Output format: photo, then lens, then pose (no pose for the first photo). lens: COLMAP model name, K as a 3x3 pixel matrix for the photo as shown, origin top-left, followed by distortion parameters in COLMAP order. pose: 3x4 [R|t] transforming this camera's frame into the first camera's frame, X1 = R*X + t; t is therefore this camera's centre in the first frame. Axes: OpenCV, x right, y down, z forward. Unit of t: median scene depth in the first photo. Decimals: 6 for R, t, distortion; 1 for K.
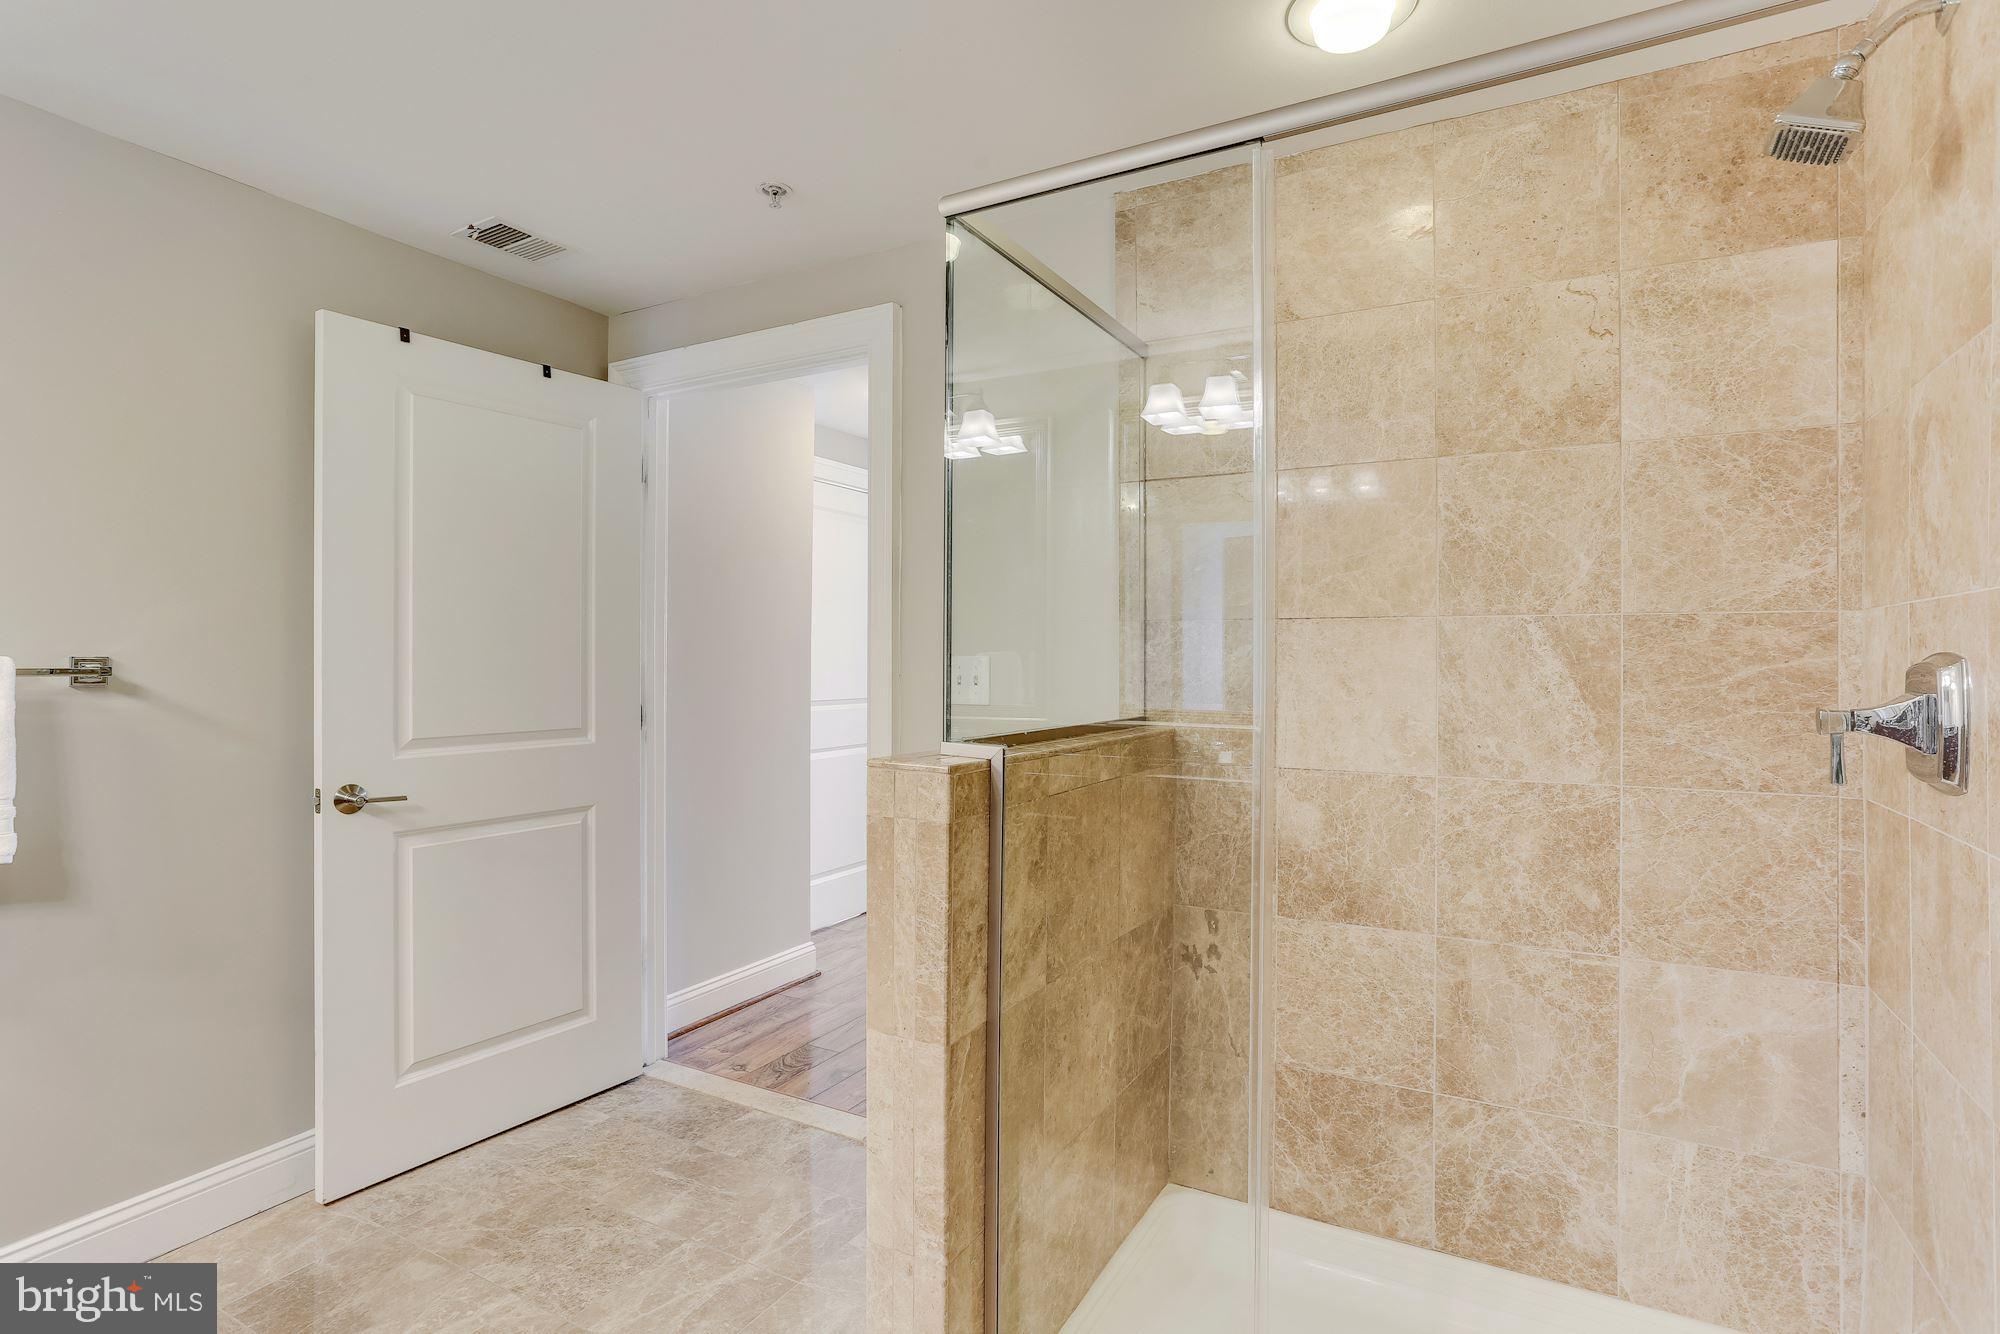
lens RADIAL K [[987.0, 0, 992.6], [0, 987.0, 668.7], [0, 0, 1]] dist [-0.038144, 0.017837]
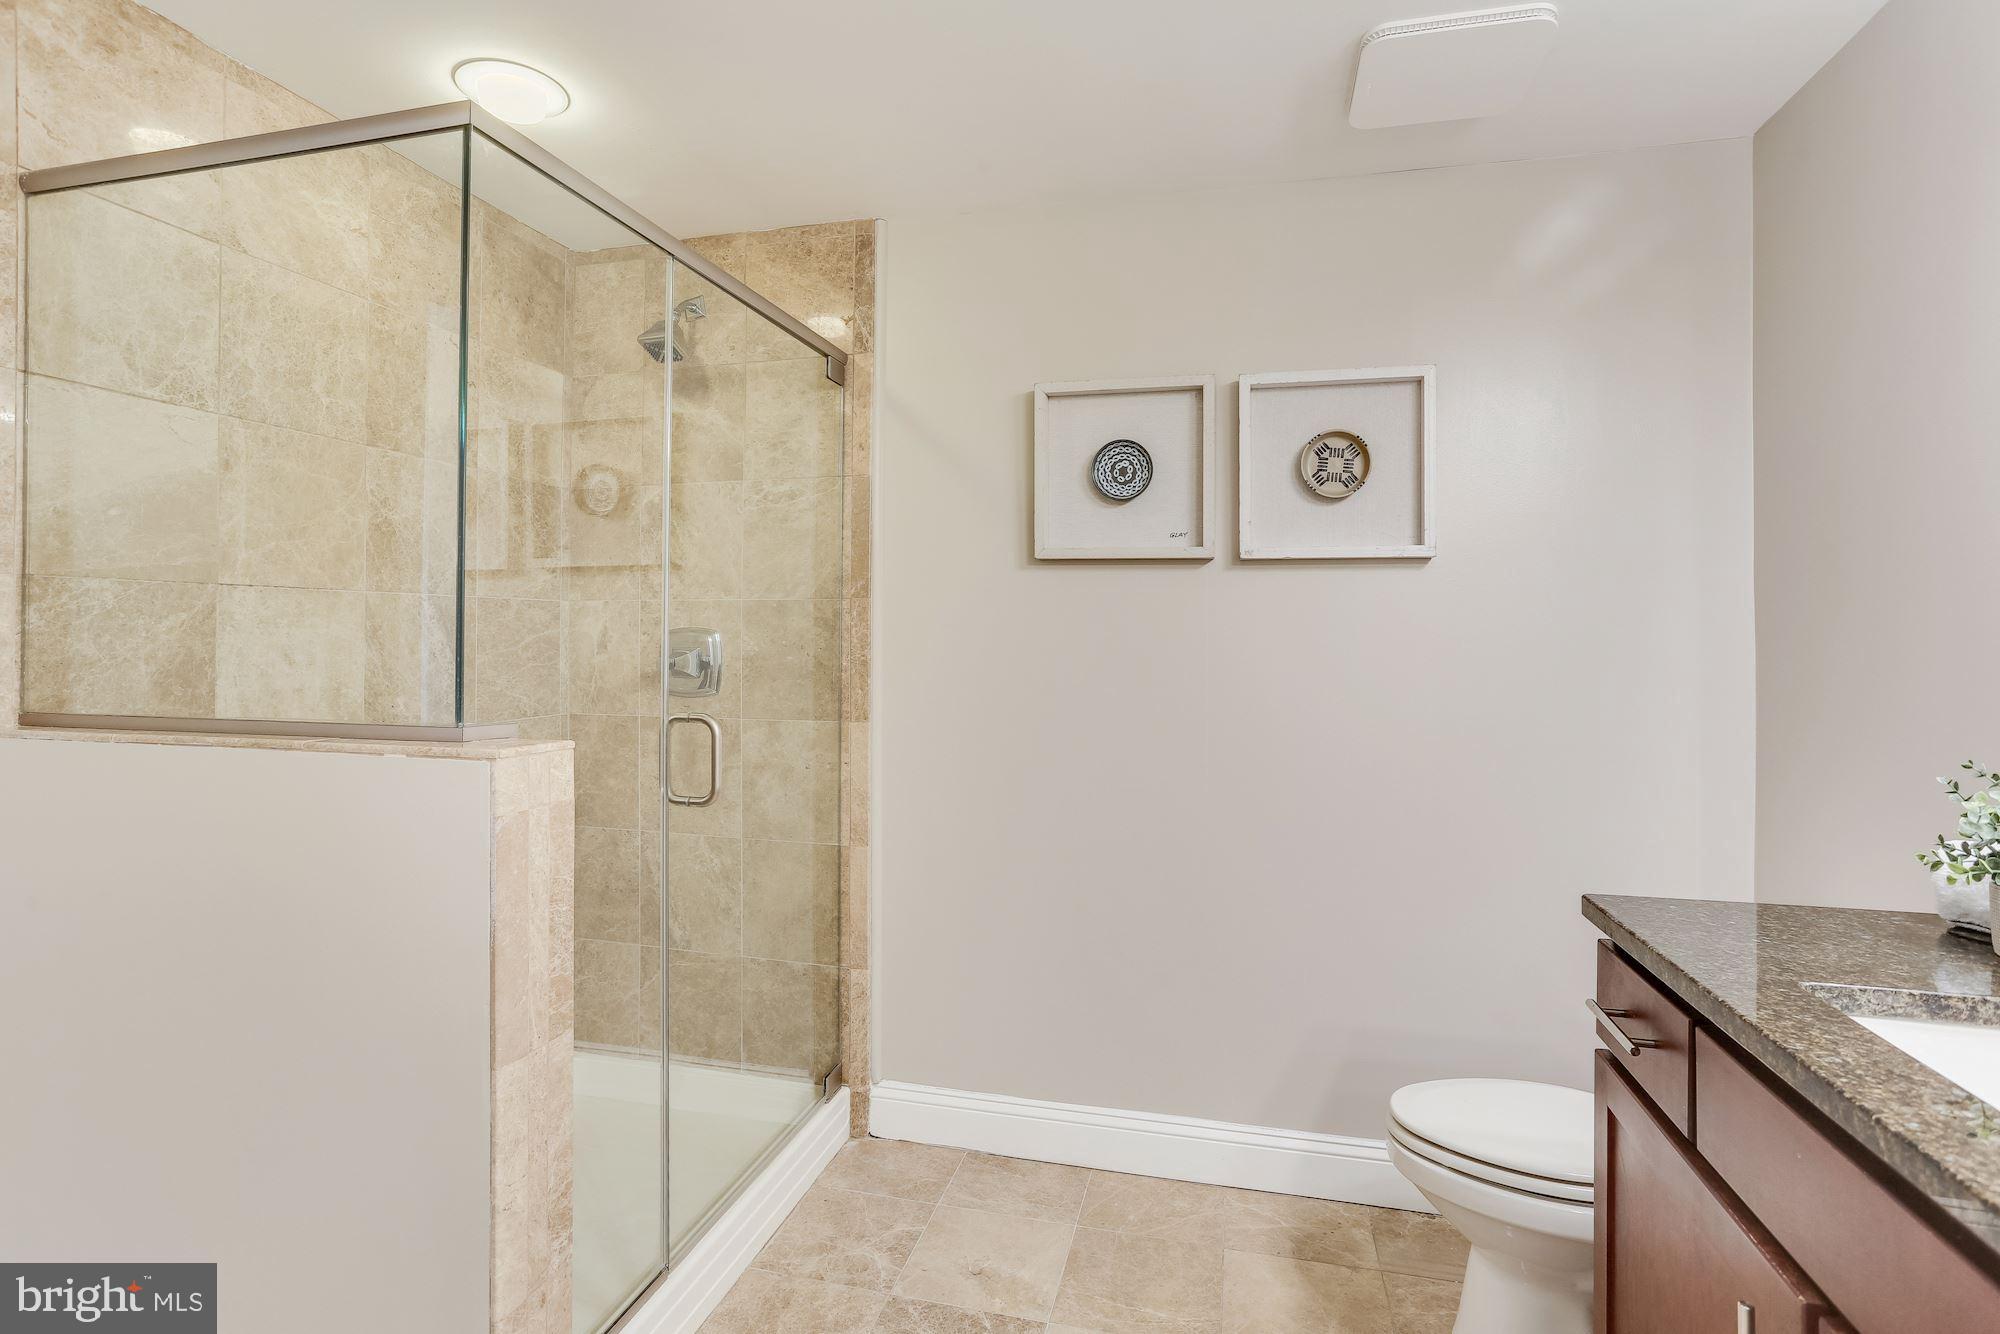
lens RADIAL K [[987.0, 0, 996.3], [0, 987.0, 649.2], [0, 0, 1]] dist [-0.038144, 0.017837]
pose [[-0.248001, -0.019384, 0.968566, -0.776208], [0.006692, 0.999742, 0.021722, -0.007506], [-0.968737, 0.011869, -0.247807, 0.590405]]
